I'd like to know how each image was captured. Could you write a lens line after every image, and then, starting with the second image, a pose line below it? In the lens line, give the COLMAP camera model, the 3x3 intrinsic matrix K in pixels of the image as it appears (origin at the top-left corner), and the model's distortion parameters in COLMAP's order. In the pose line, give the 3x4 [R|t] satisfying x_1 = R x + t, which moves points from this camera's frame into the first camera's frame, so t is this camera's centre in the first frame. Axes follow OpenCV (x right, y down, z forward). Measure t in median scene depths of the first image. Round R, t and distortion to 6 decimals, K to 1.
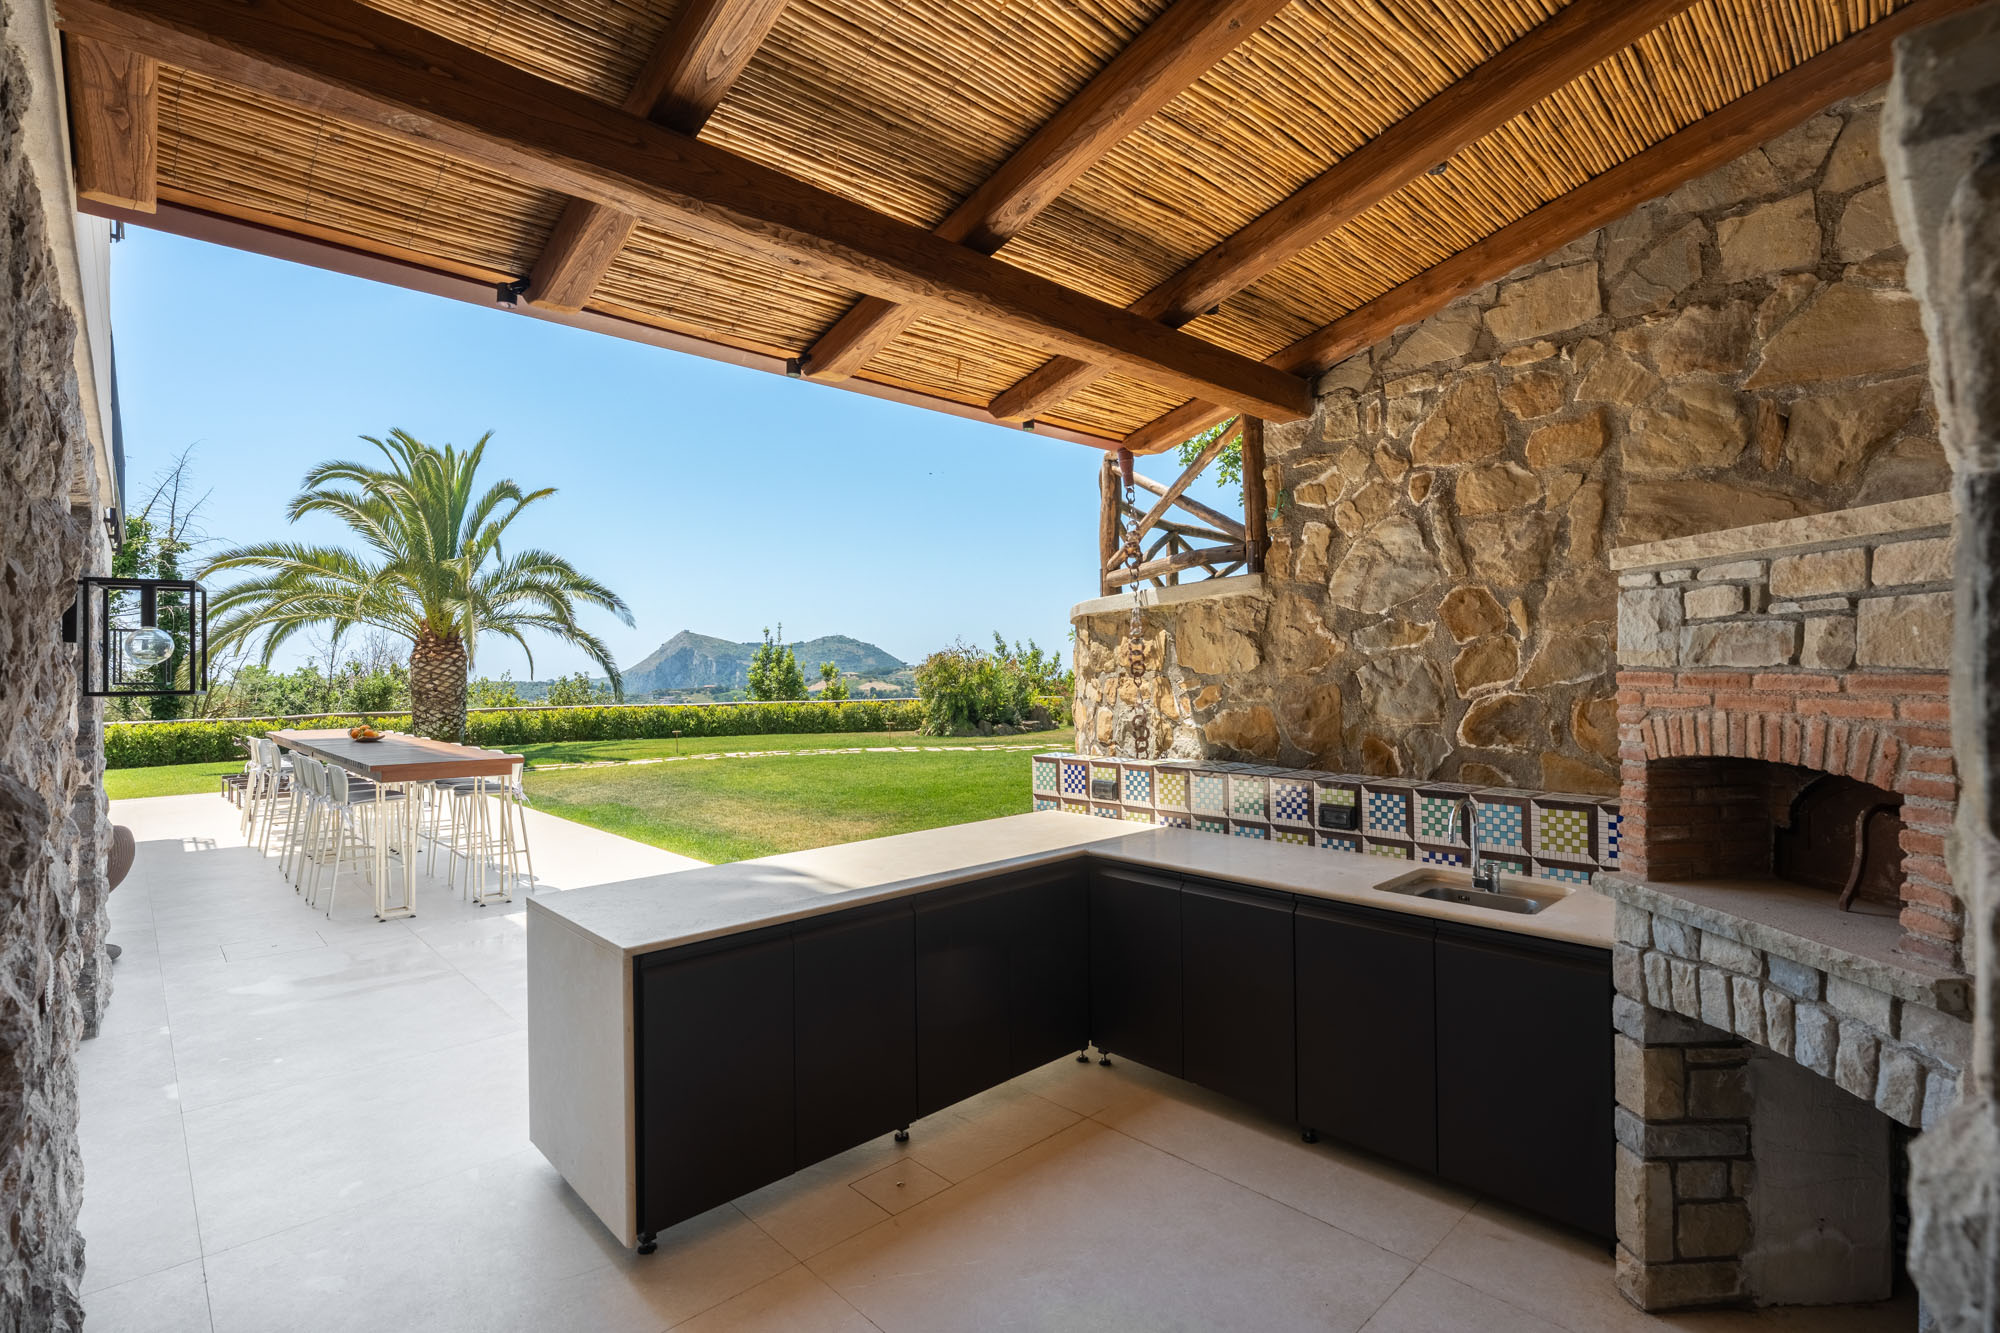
lens RADIAL K [[924.2, 0, 1001.6], [0, 924.2, 651.0], [0, 0, 1]] dist [-0.004396, -0.000507]
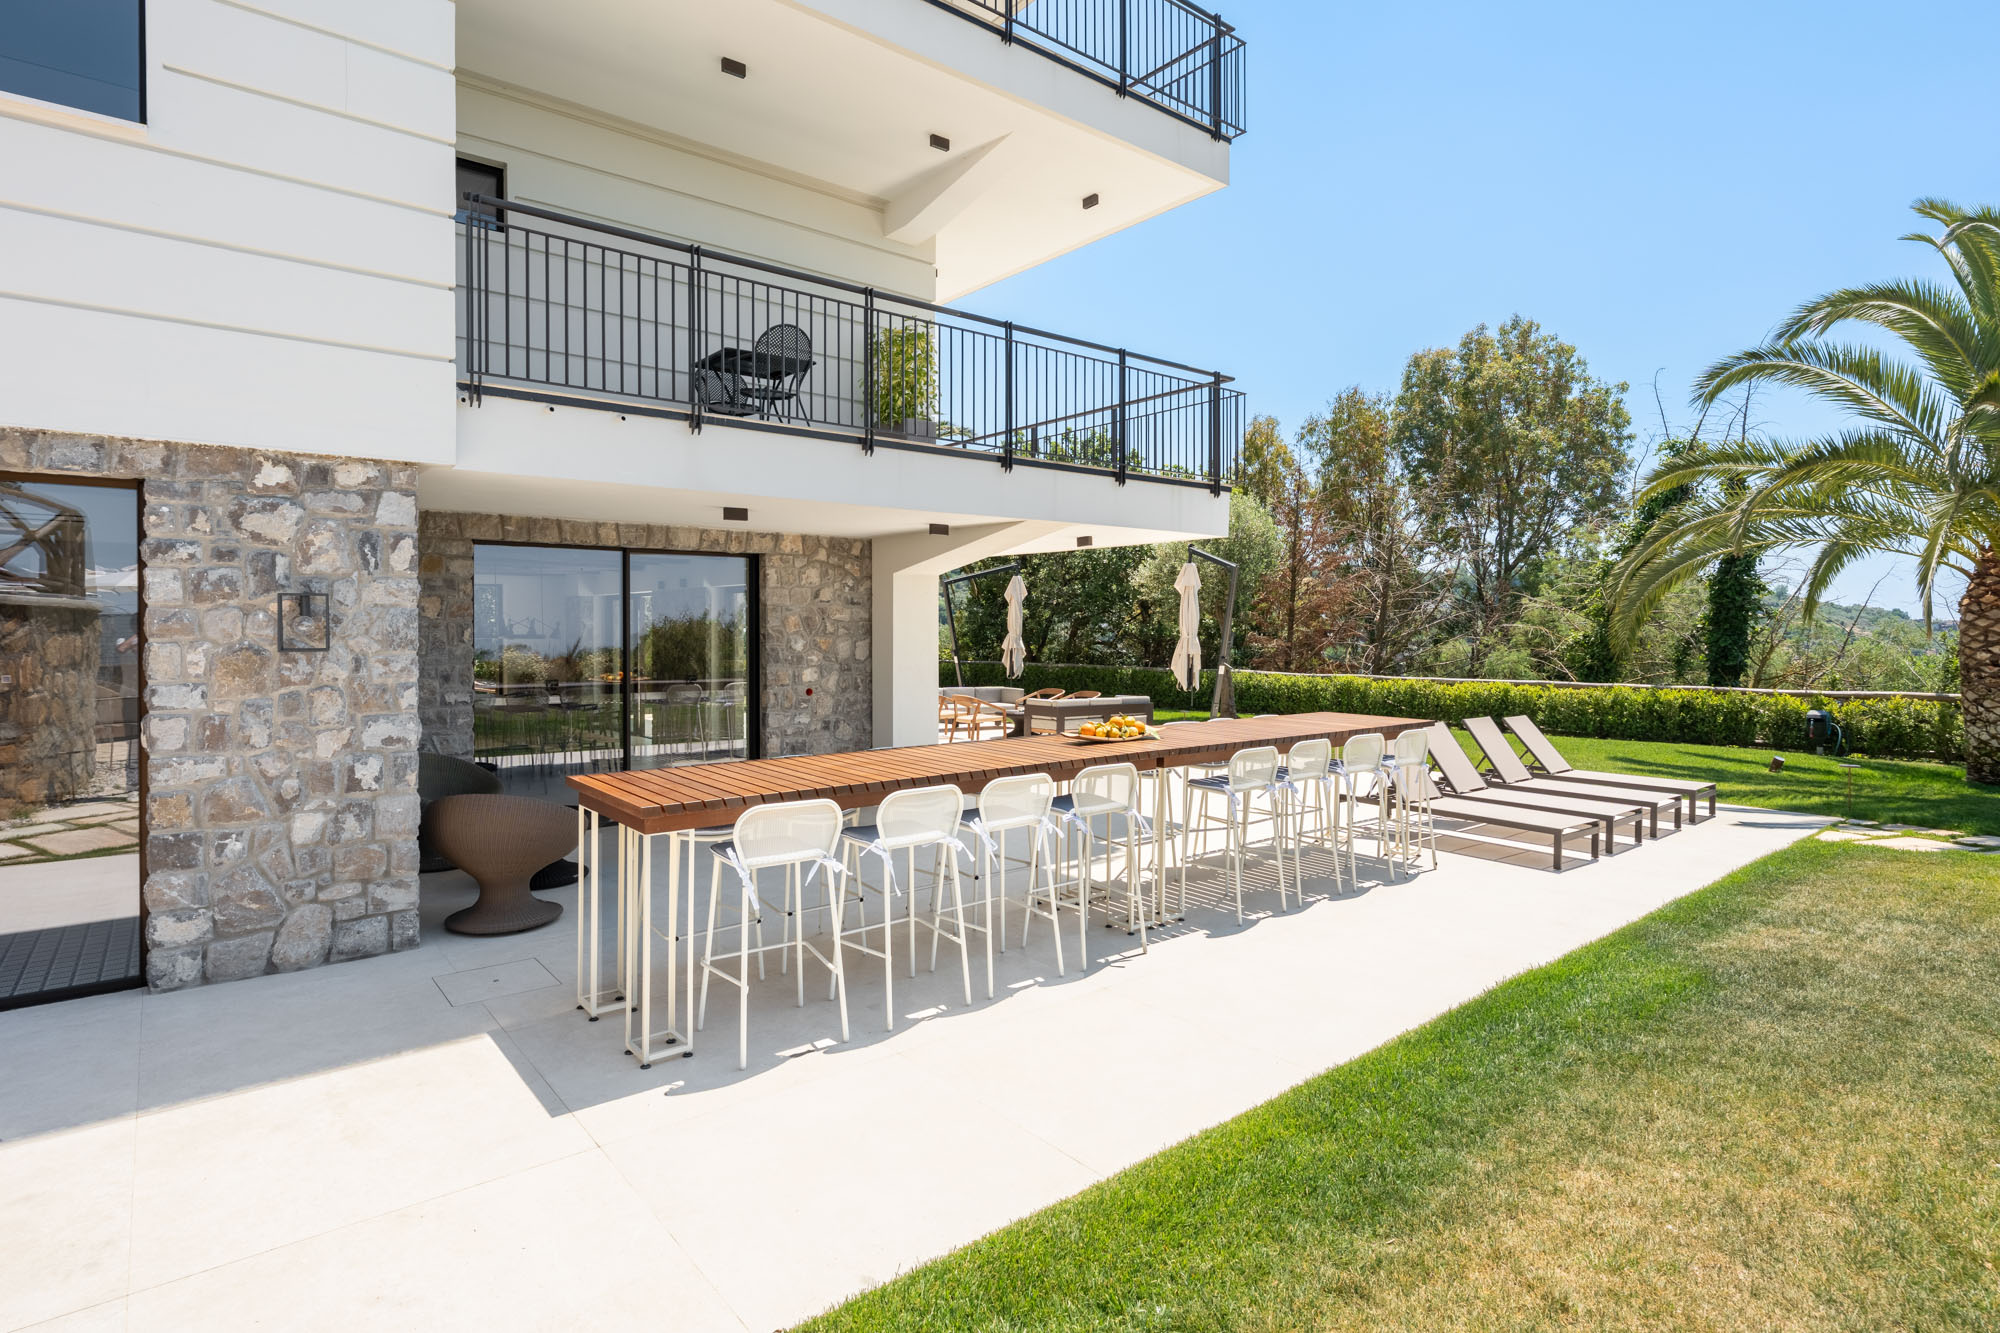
lens RADIAL K [[995.4, 0, 980.6], [0, 995.4, 629.6], [0, 0, 1]] dist [0.004914, -0.002452]
pose [[-0.071388, 0.014000, -0.997350, 0.003635], [0.019109, 0.999737, 0.012665, 0.003537], [0.997266, -0.018155, -0.071636, 0.381285]]
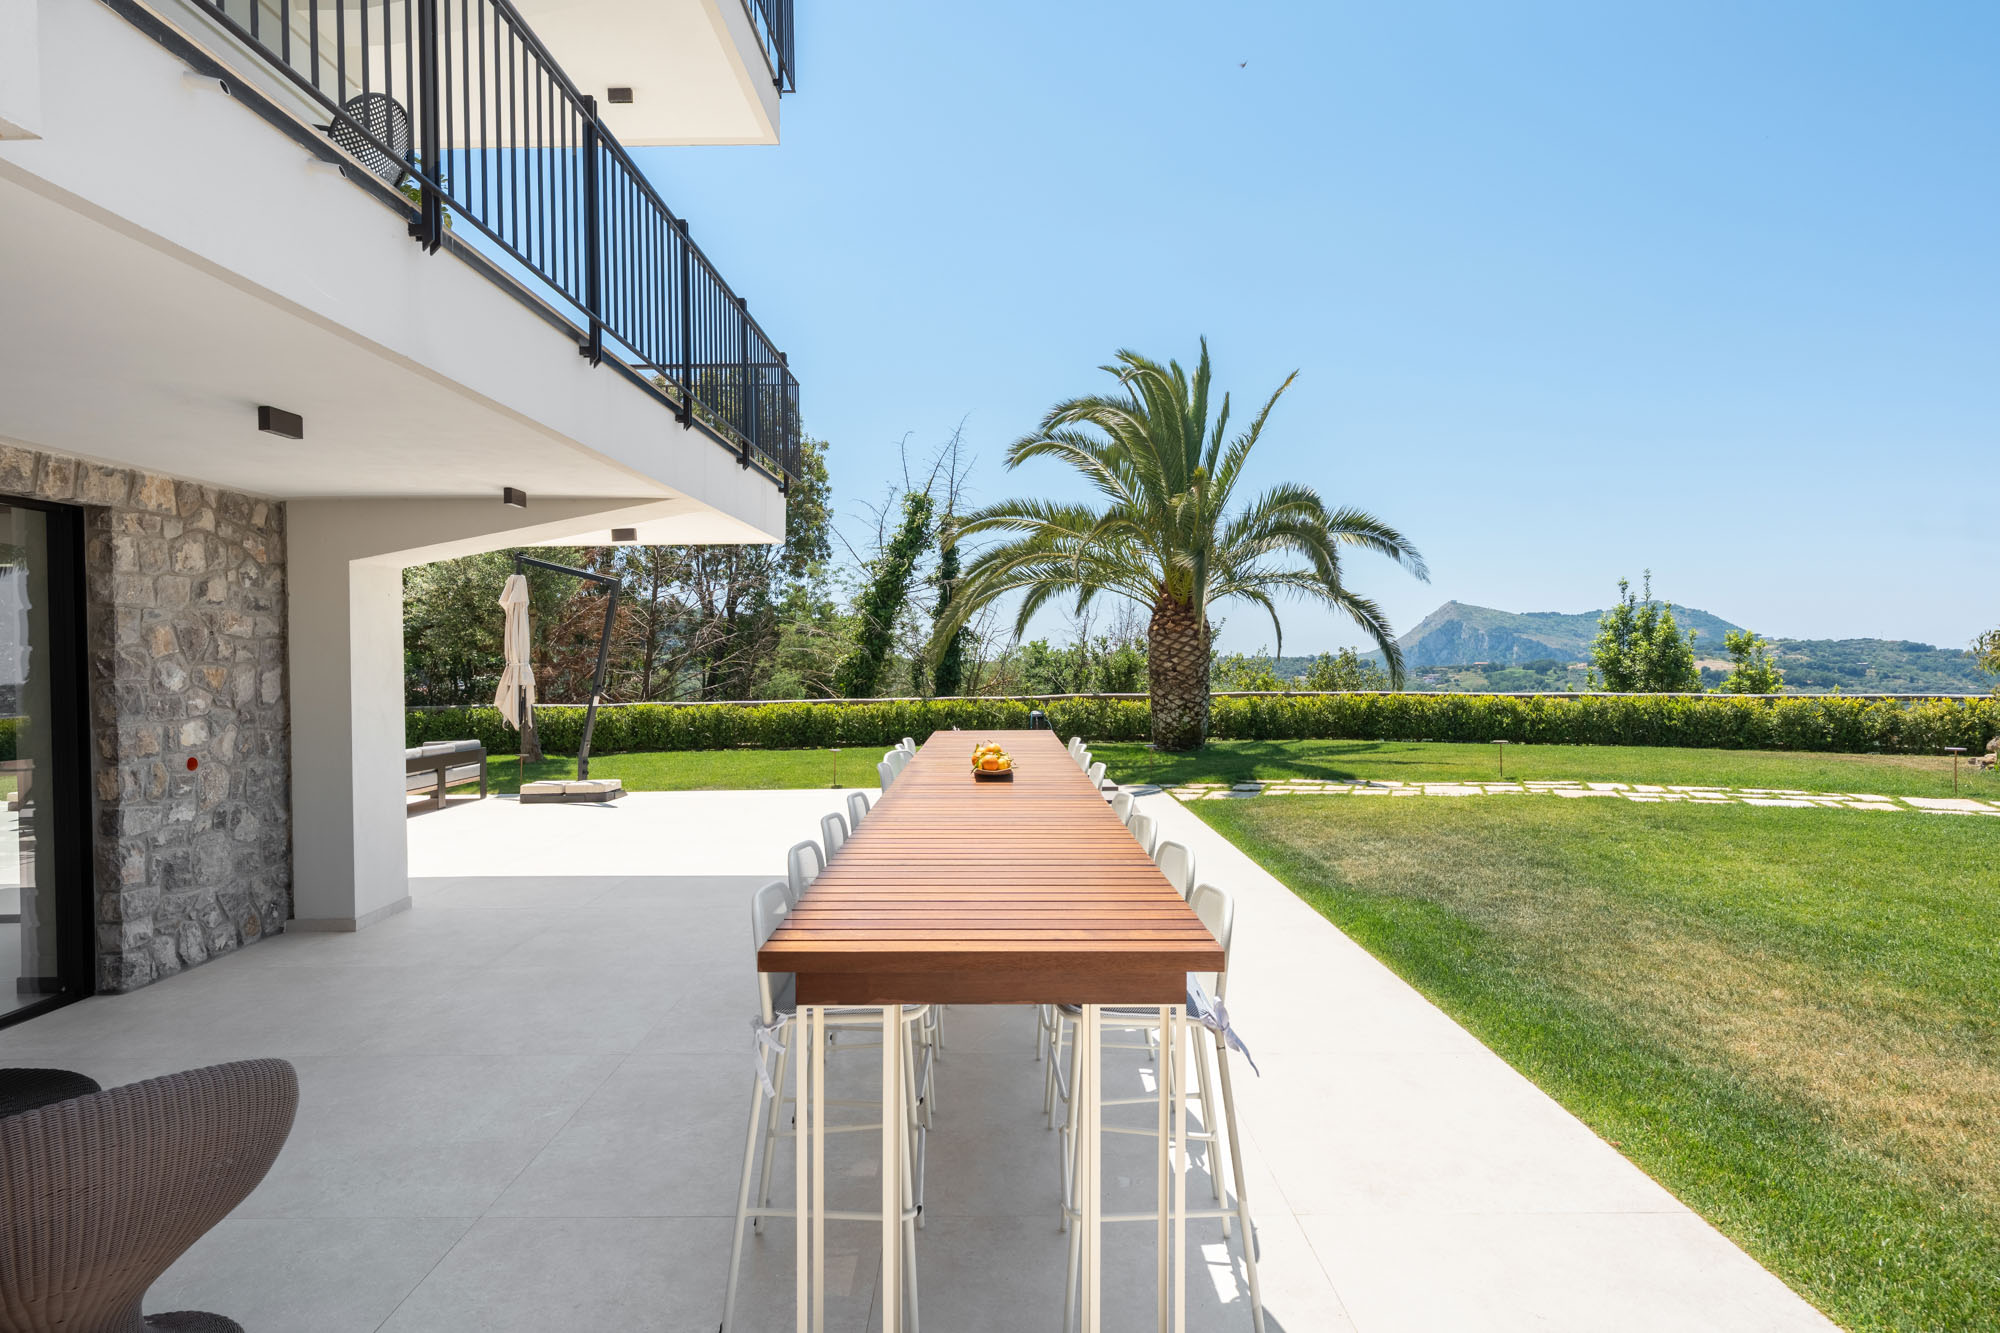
lens RADIAL K [[995.4, 0, 1005.2], [0, 995.4, 658.7], [0, 0, 1]] dist [0.004914, -0.002452]
pose [[0.730314, 0.006974, -0.683076, -0.113807], [0.016385, 0.999481, 0.027722, 0.005773], [0.682915, -0.031438, 0.729821, 0.234165]]
